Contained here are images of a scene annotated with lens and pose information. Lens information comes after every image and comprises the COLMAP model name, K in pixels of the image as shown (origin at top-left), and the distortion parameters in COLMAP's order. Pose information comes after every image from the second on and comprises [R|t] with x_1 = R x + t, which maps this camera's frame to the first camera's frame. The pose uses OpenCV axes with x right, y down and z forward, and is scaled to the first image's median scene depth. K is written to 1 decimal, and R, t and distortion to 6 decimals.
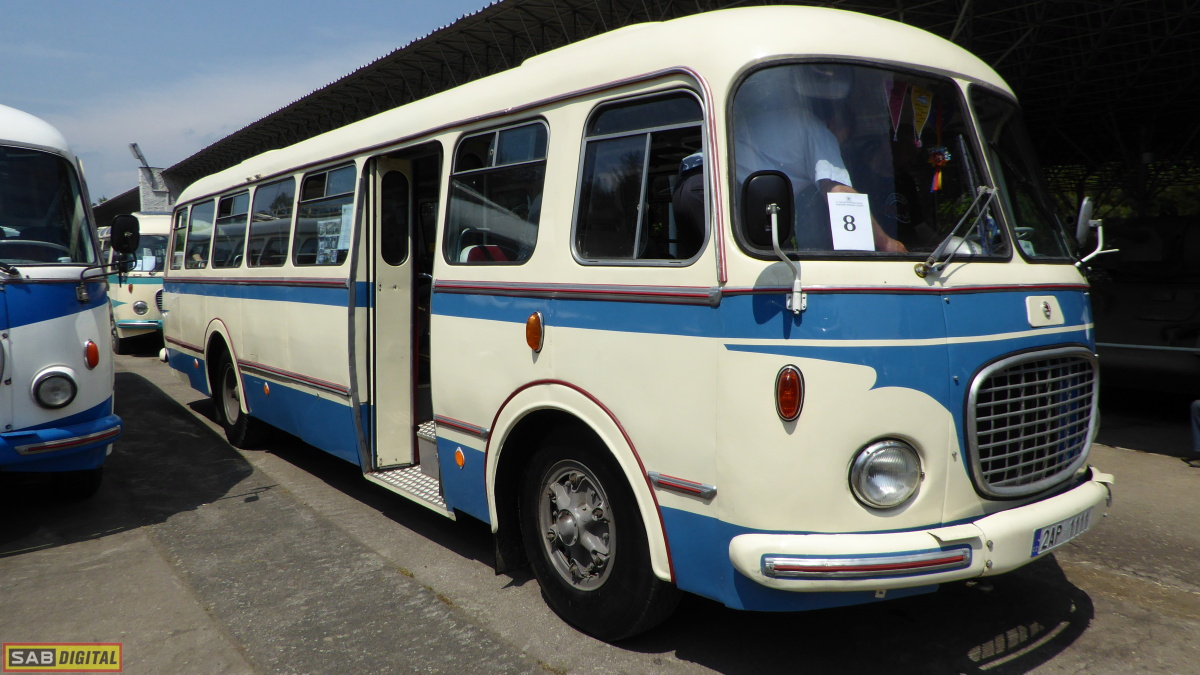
lens RADIAL K [[982.3, 0, 602.9], [0, 982.3, 368.0], [0, 0, 1]] dist [-0.079031, 0.002969]
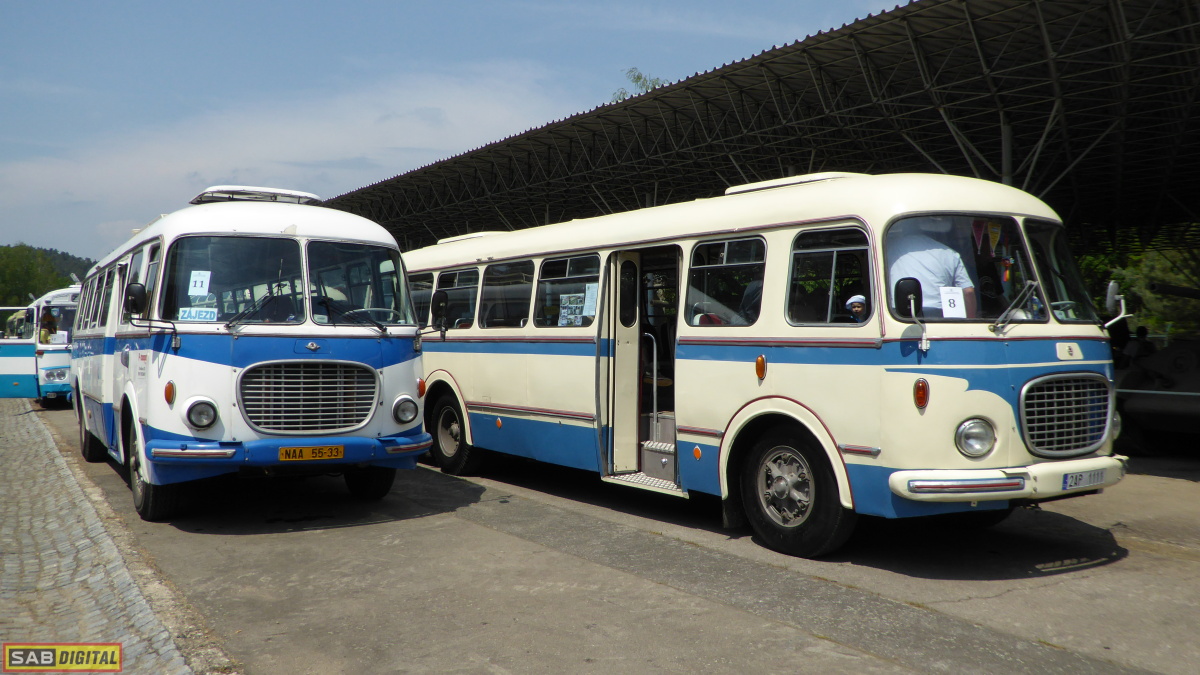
lens RADIAL K [[1104.1, 0, 600.0], [0, 1104.1, 337.5], [0, 0, 1]] dist [-0.051942, -0.002706]
pose [[0.997138, -0.000768, -0.075605, -0.213882], [-0.006541, 0.995323, -0.096380, 0.101808], [0.075325, 0.096598, 0.992469, -0.929235]]
